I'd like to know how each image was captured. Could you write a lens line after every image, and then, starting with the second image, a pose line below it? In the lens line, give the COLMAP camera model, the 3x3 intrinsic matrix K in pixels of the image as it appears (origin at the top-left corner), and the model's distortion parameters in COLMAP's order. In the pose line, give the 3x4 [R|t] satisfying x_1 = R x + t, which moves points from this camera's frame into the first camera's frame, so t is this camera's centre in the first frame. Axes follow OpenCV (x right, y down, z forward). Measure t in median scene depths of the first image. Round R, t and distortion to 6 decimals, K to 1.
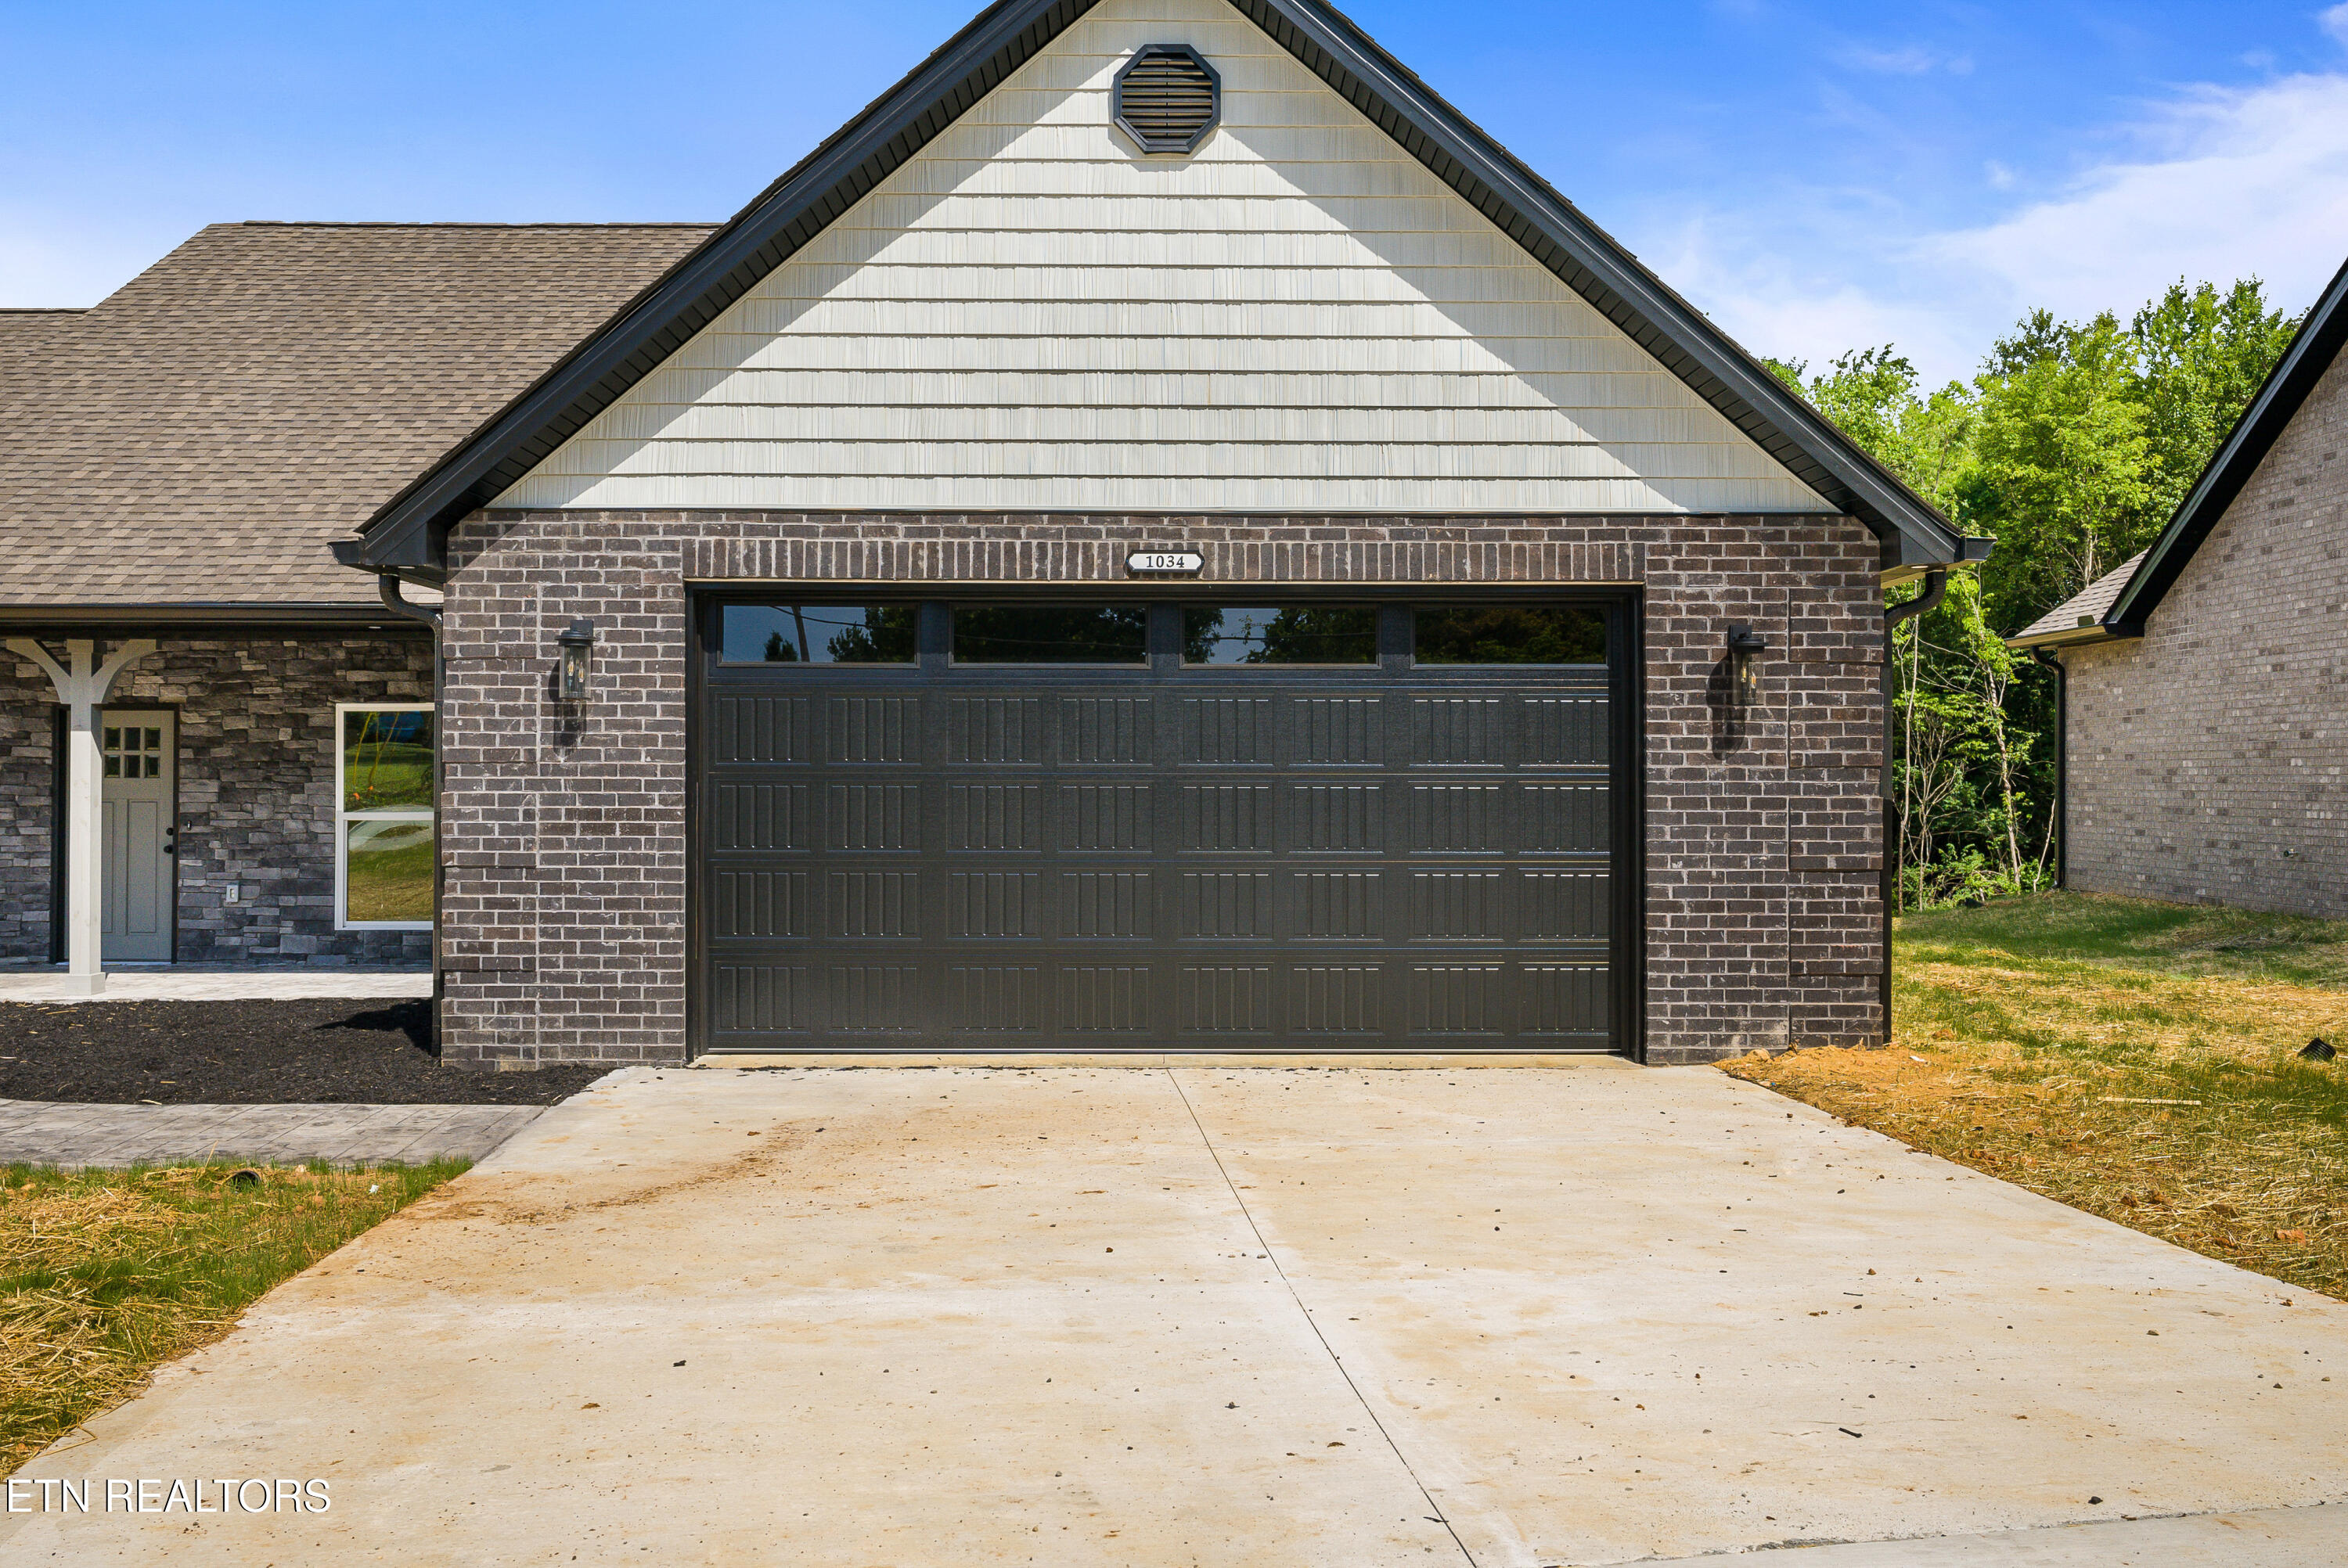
lens RADIAL K [[1861.1, 0, 1174.0], [0, 1861.1, 784.0], [0, 0, 1]] dist [-0.008244, -0.001540]
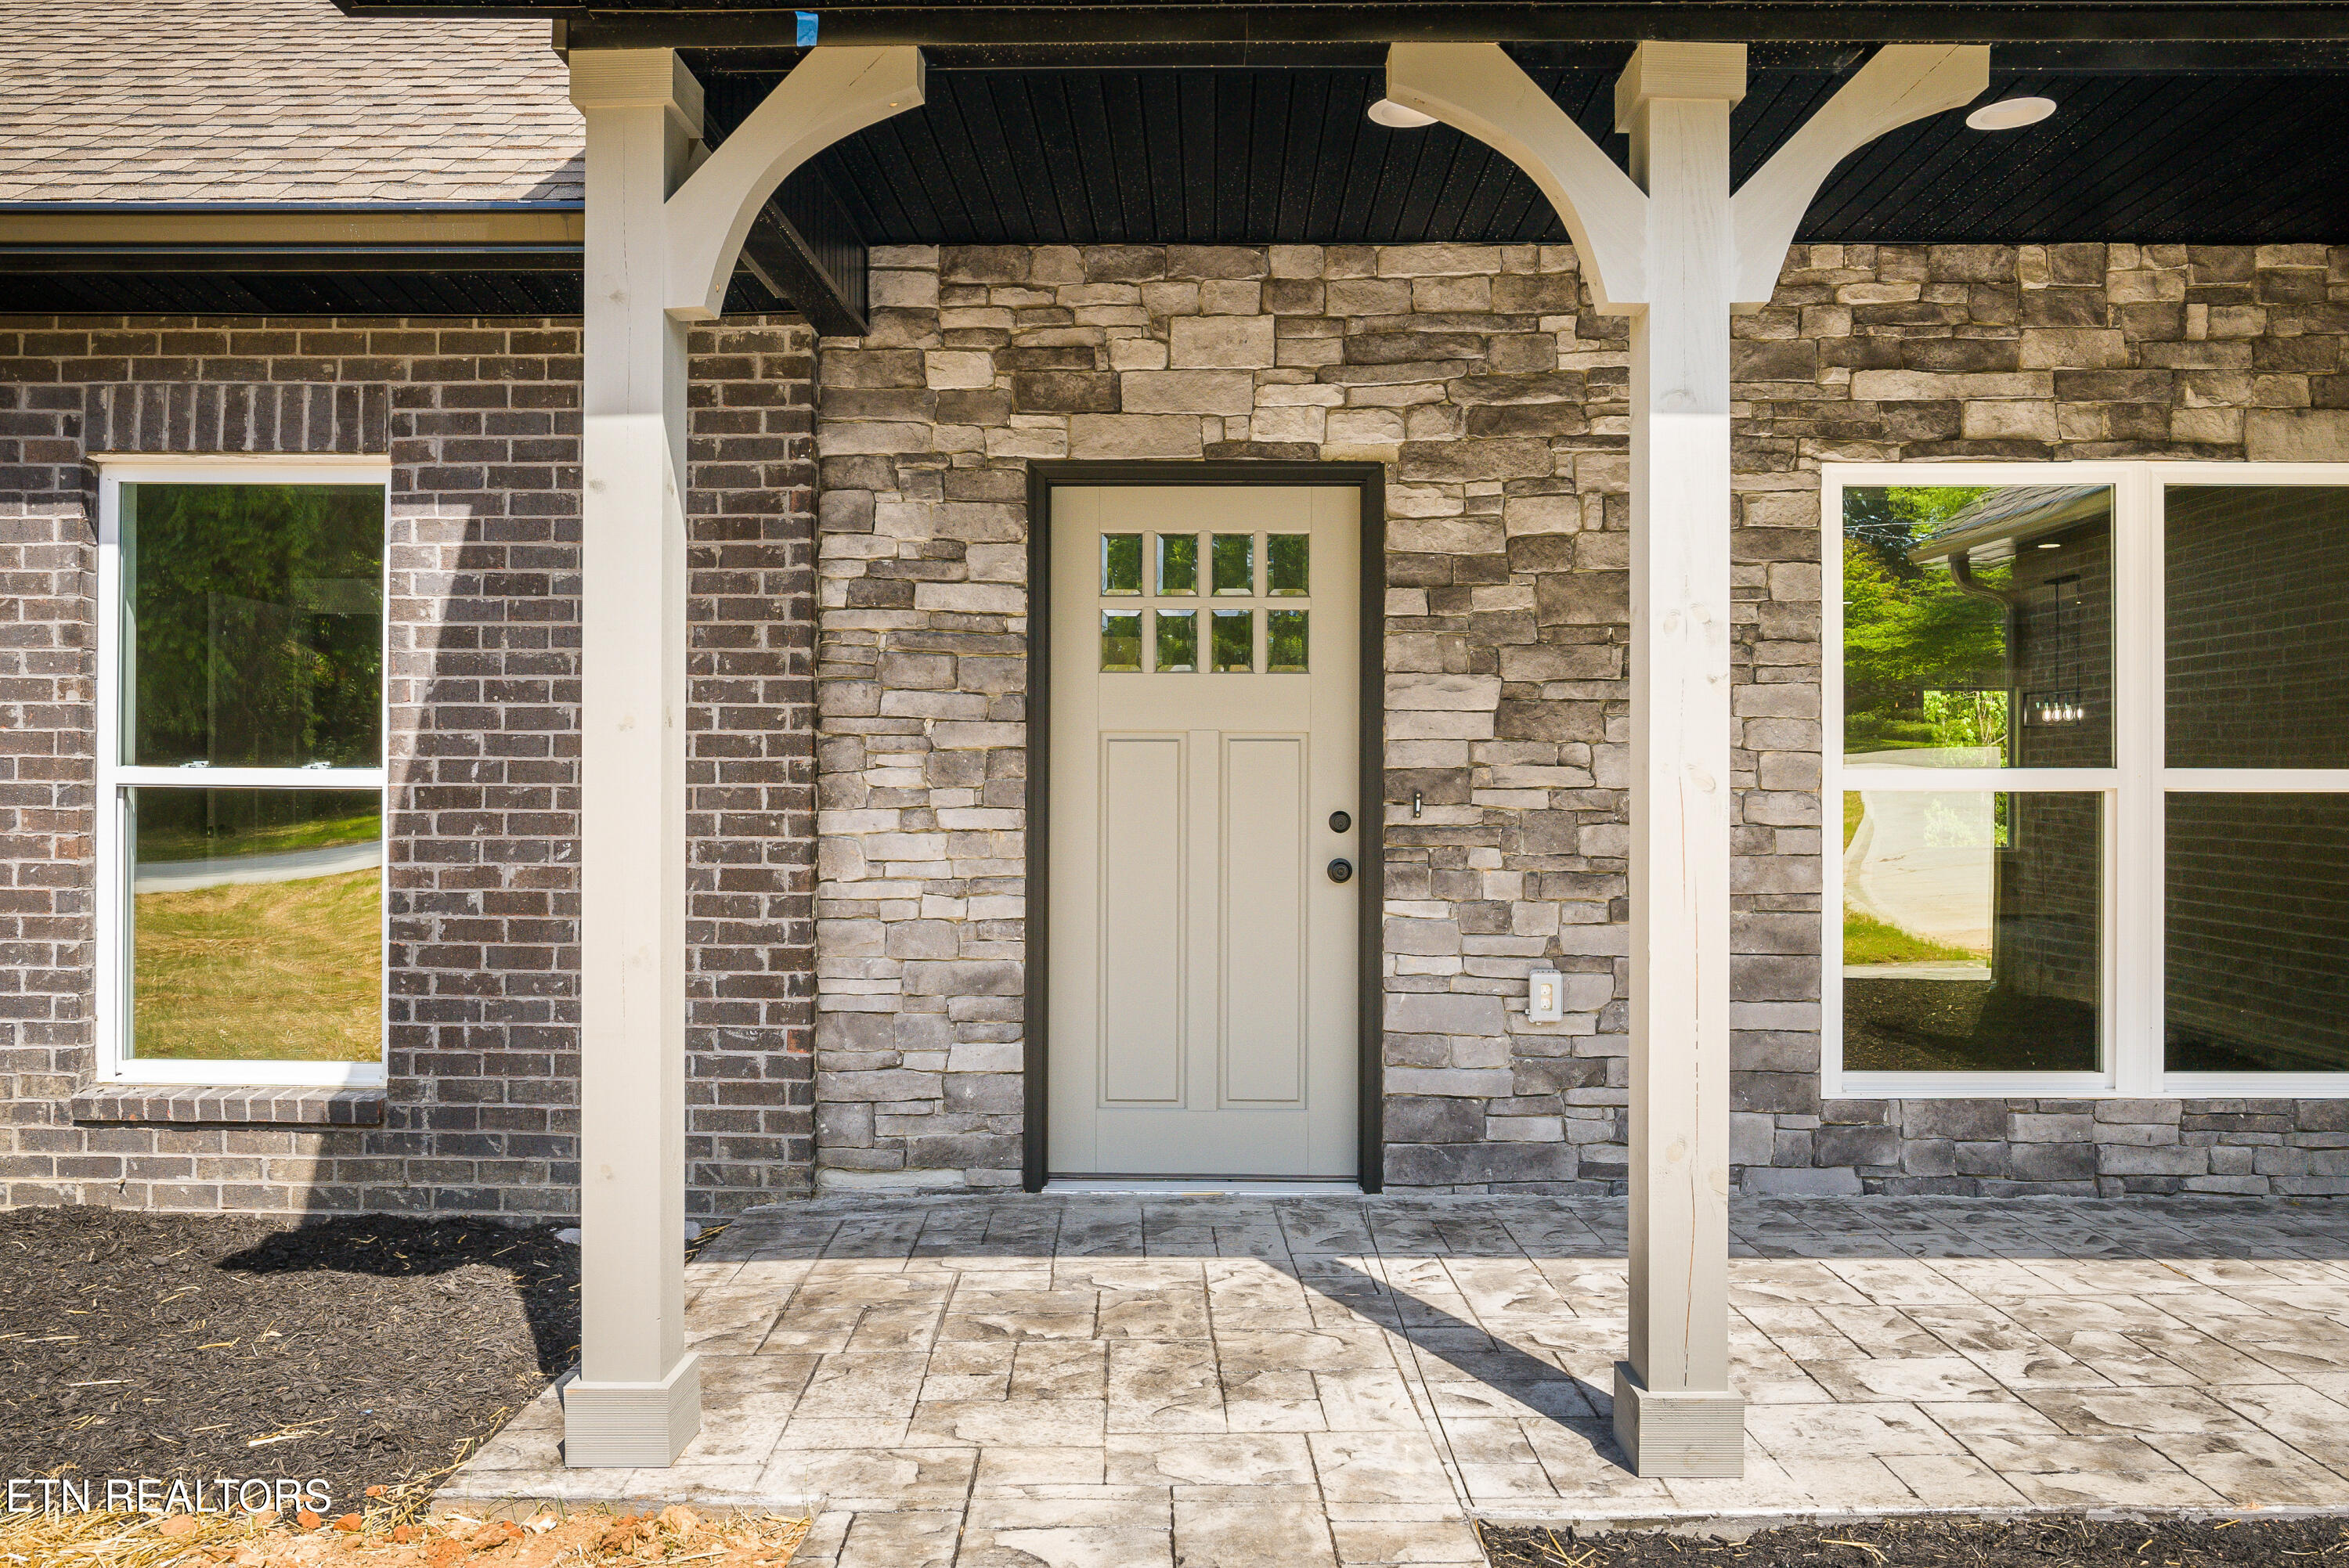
lens RADIAL K [[1701.7, 0, 1174.5], [0, 1701.7, 784.0], [0, 0, 1]] dist [-0.013771, -0.002471]
pose [[0.999771, 0.001197, -0.021384, -0.862308], [-0.001185, 0.999999, 0.000570, 0.027745], [0.021385, -0.000544, 0.999771, 1.019127]]
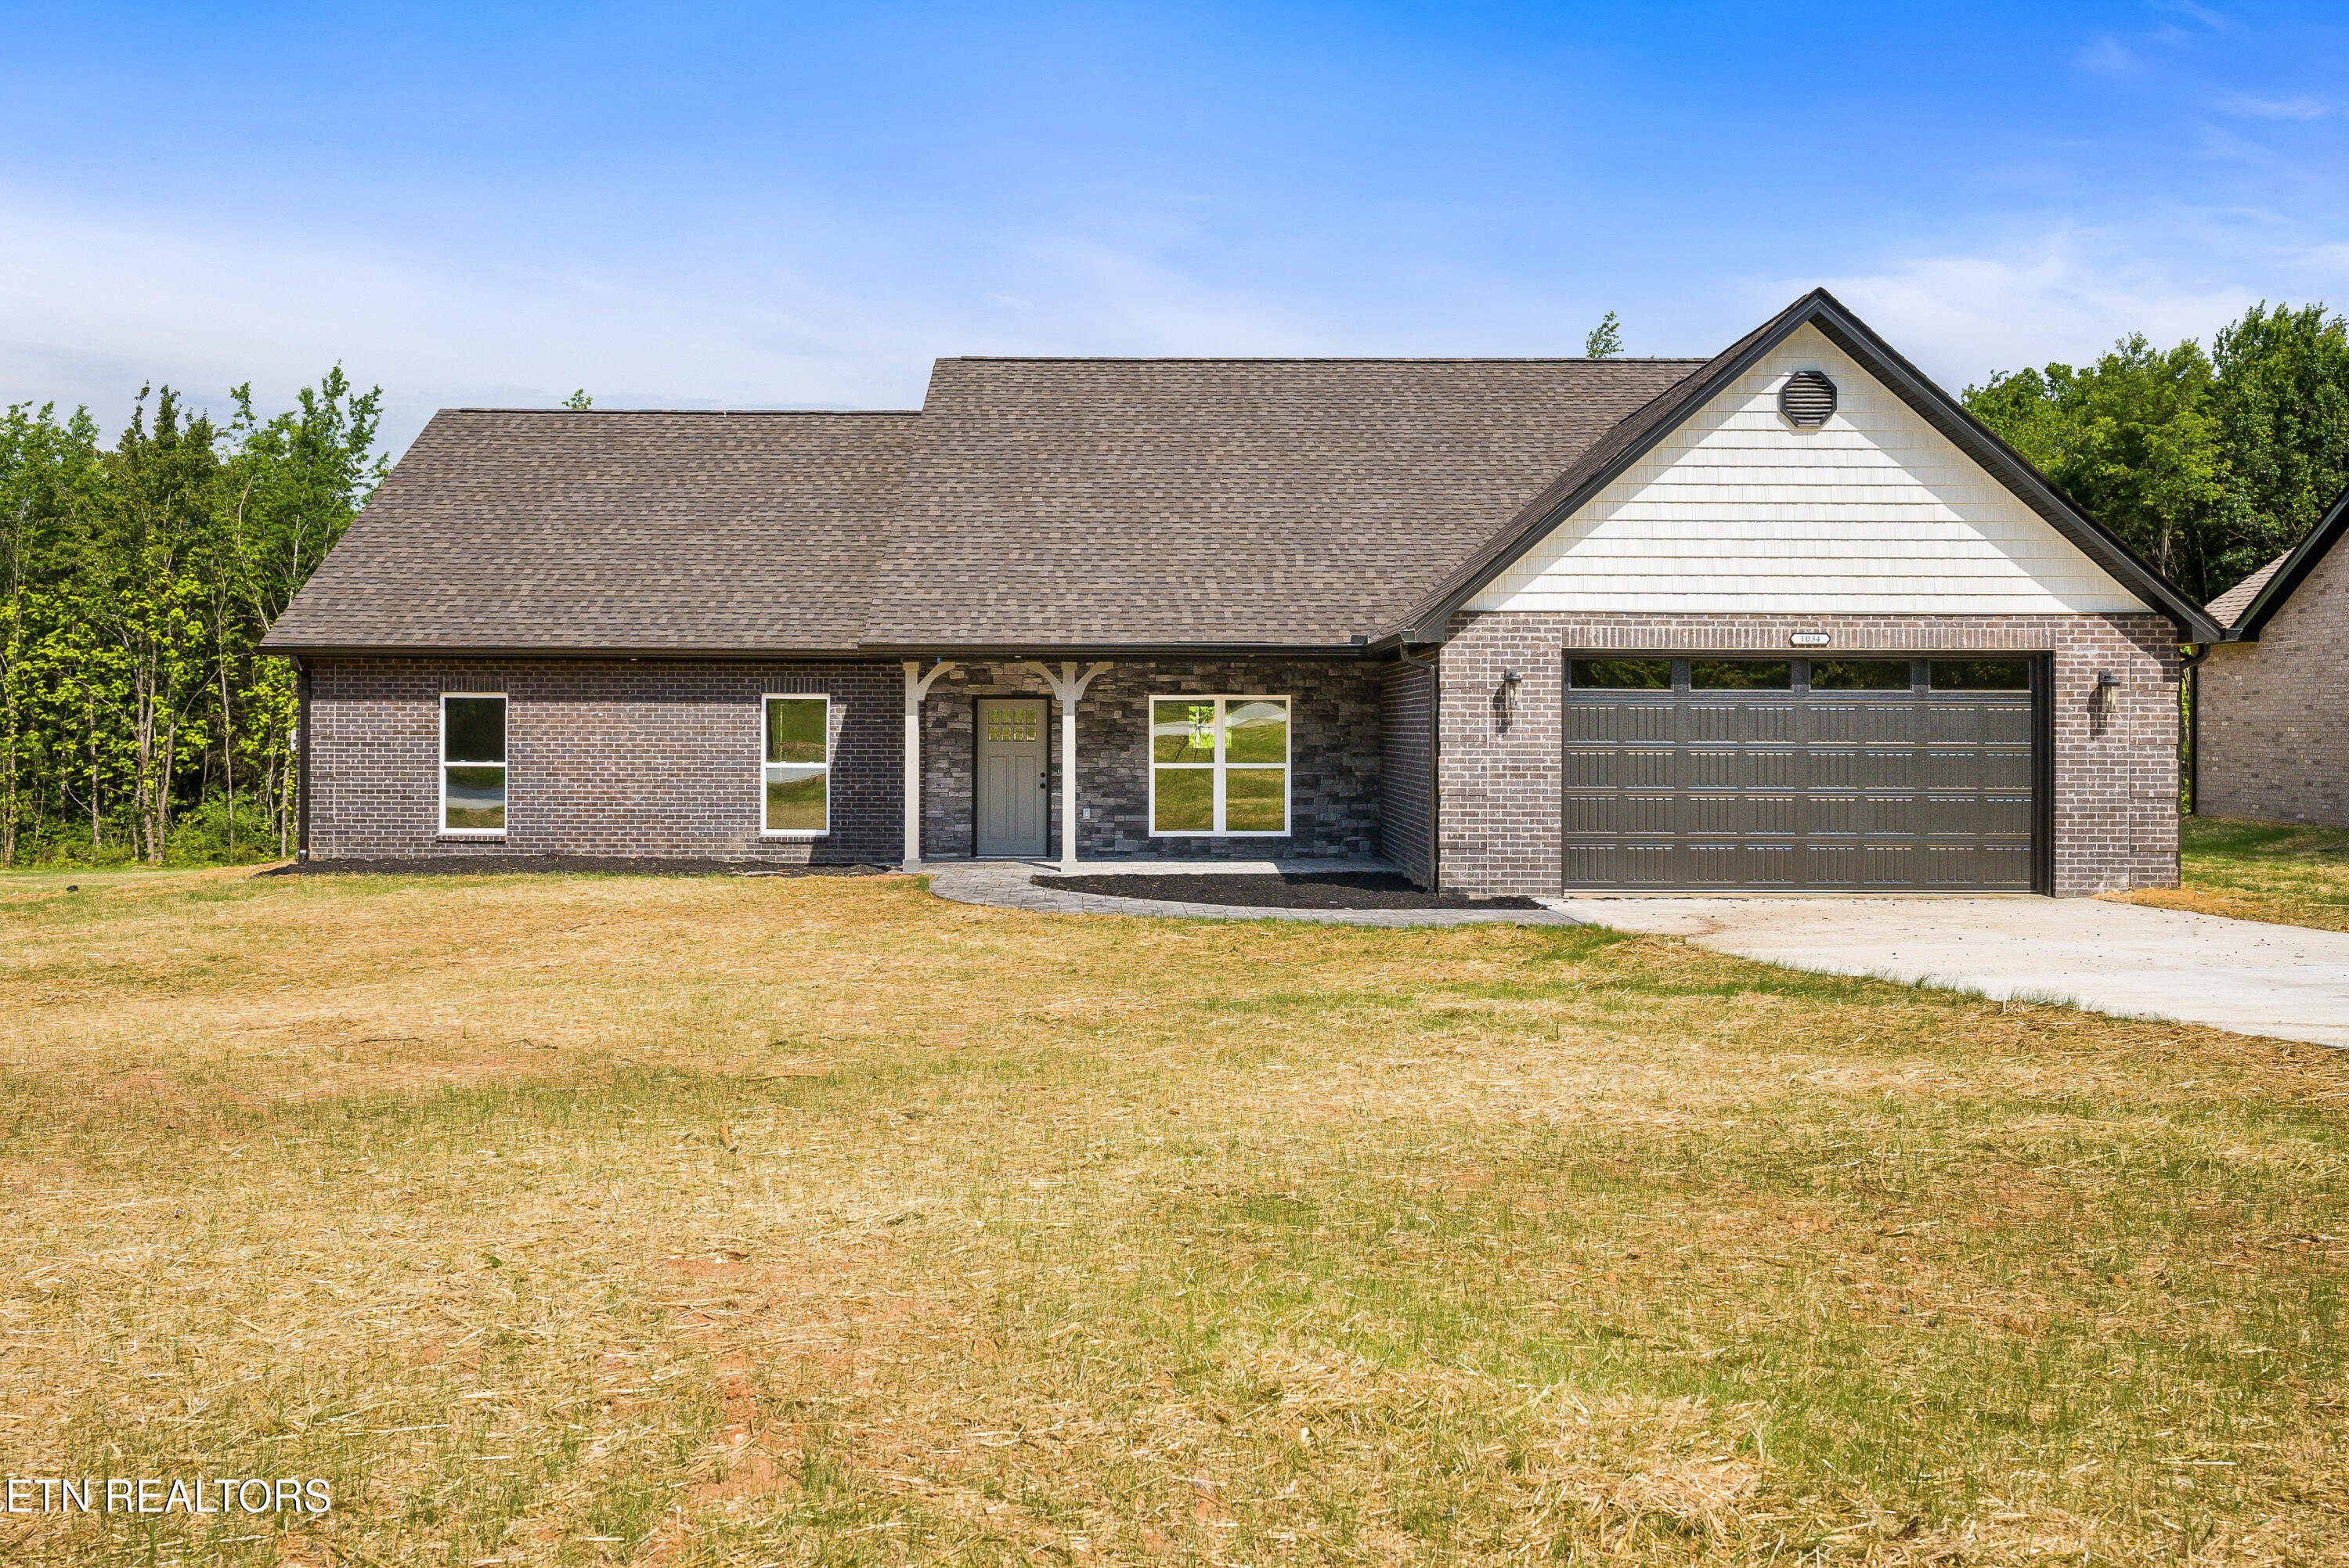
lens RADIAL K [[1874.5, 0, 1169.4], [0, 1874.5, 737.0], [0, 0, 1]] dist [-0.003844, 0.001994]
pose [[0.999994, 0.000785, -0.003292, -0.649729], [-0.000758, 0.999964, 0.008411, -0.031710], [0.003299, -0.008408, 0.999959, -0.936850]]
